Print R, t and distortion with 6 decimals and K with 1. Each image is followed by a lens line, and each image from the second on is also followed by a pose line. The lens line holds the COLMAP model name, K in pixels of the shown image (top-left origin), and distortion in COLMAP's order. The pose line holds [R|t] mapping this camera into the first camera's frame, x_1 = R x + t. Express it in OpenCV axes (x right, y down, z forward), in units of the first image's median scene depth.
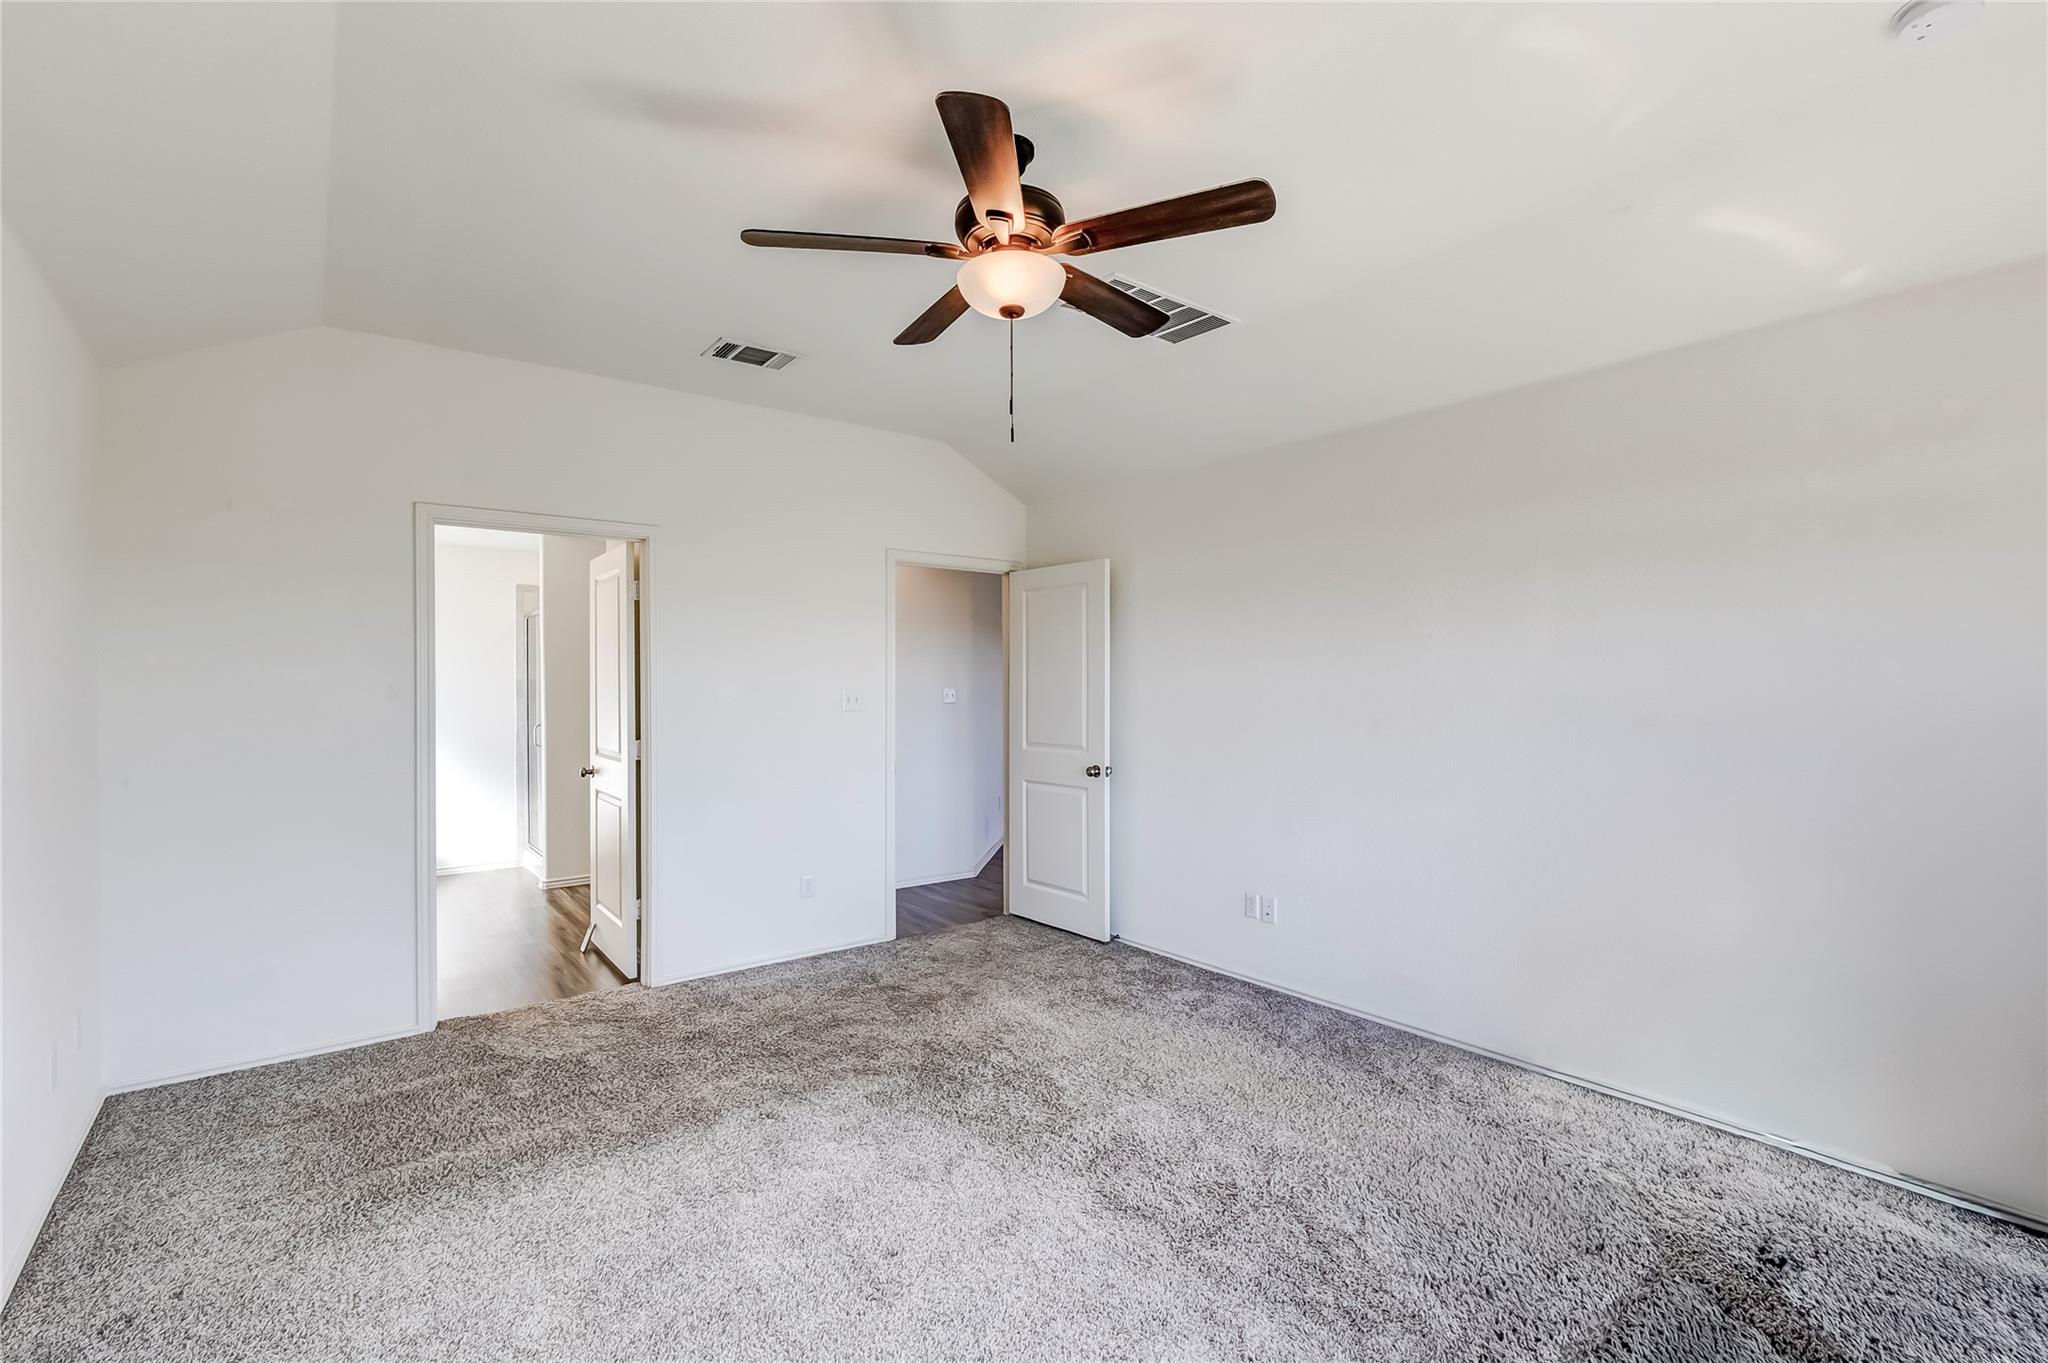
lens RADIAL K [[928.8, 0, 1023.9], [0, 928.8, 687.2], [0, 0, 1]] dist [0.004012, -0.000083]
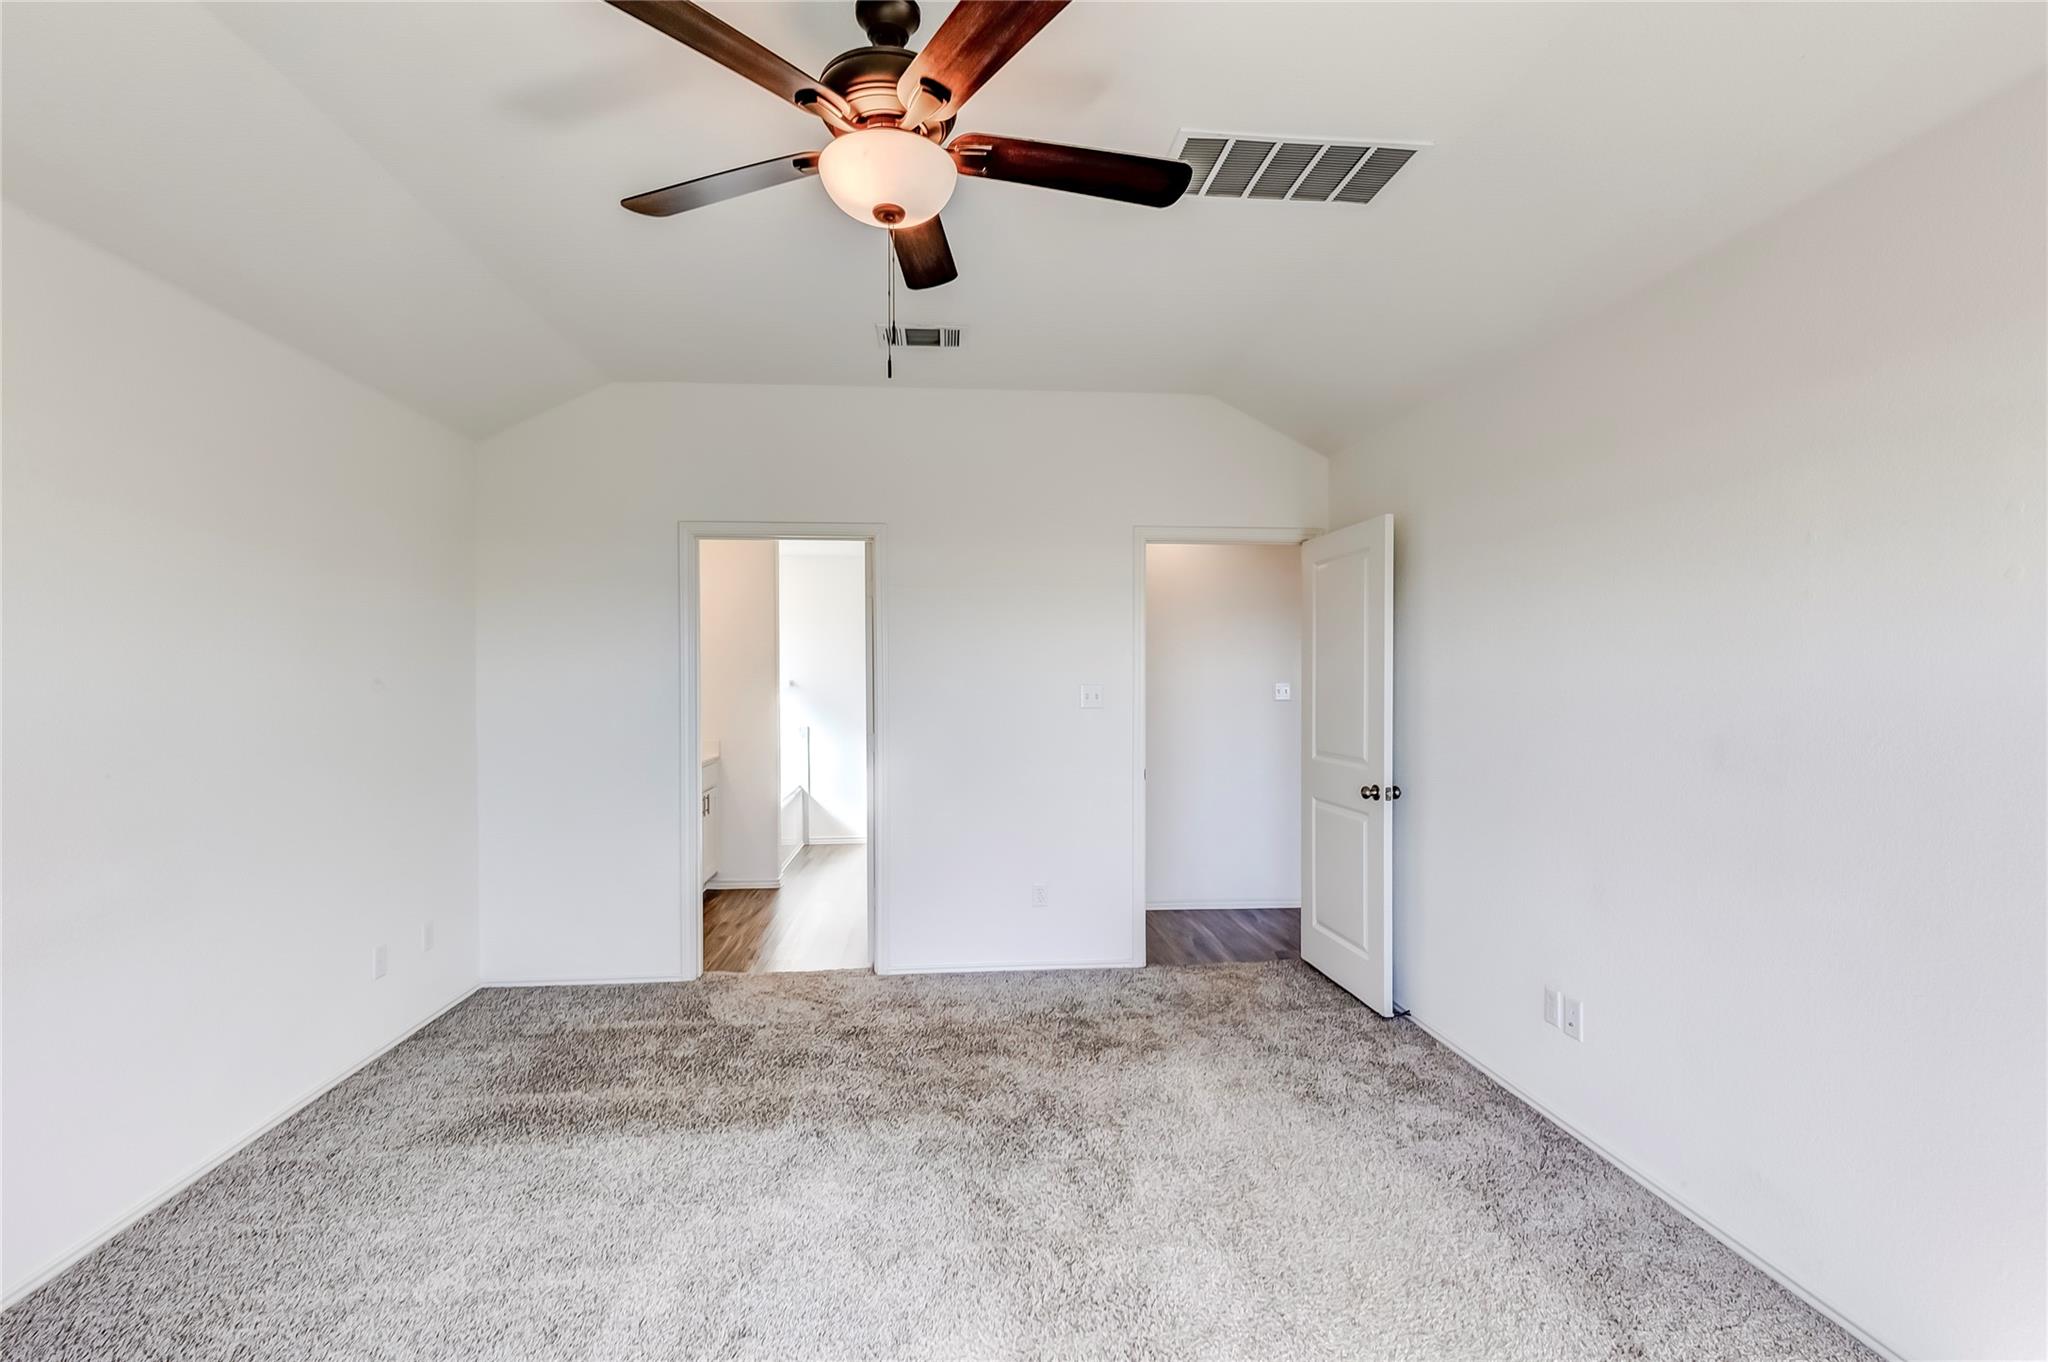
lens RADIAL K [[942.0, 0, 1046.6], [0, 942.0, 684.6], [0, 0, 1]] dist [0.001301, 0.000005]
pose [[0.840154, 0.004853, -0.542326, 0.303891], [-0.002940, 0.999986, 0.004394, -0.001457], [0.542339, -0.002097, 0.840157, 0.221421]]
